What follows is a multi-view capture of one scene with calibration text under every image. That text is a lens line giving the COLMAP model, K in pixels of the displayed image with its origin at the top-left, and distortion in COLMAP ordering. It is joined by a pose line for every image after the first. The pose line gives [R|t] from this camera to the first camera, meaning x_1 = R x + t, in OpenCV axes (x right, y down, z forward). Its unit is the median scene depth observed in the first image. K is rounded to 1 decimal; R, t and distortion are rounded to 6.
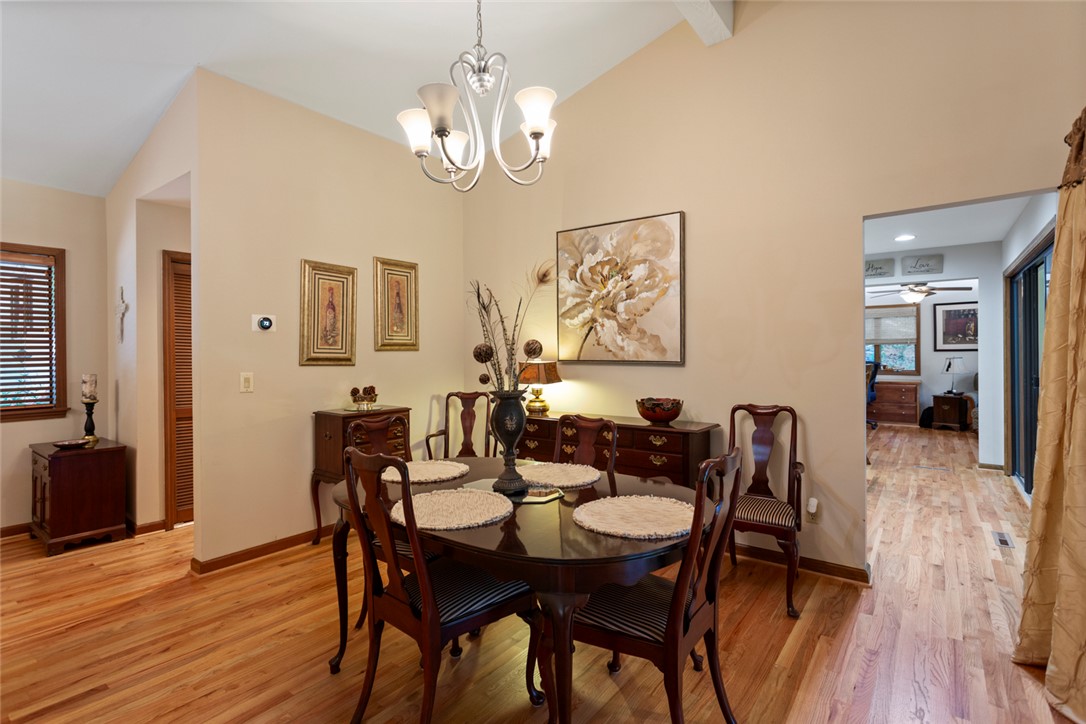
lens RADIAL K [[519.8, 0, 547.8], [0, 519.8, 356.3], [0, 0, 1]] dist [0.000550, 0.001172]
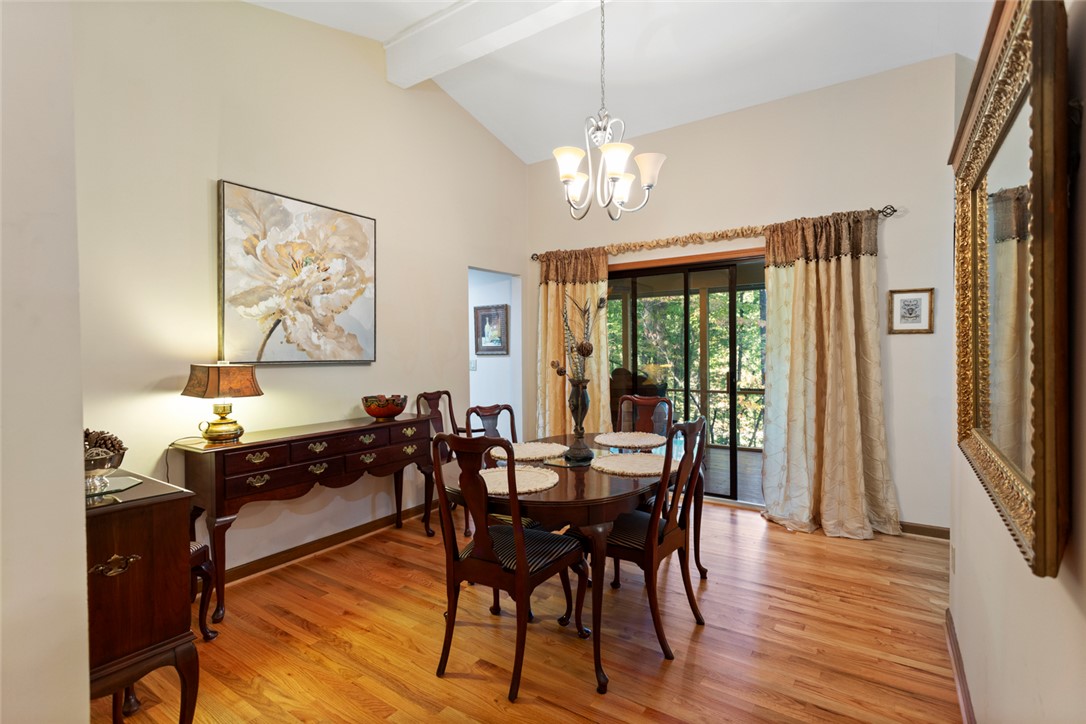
lens RADIAL K [[519.8, 0, 542.8], [0, 519.8, 354.4], [0, 0, 1]] dist [0.000550, 0.001172]
pose [[-0.033985, 0.002802, 0.999418, -0.748905], [0.017471, 0.999845, -0.002209, 0.005395], [-0.999270, 0.017386, -0.034029, 0.638428]]
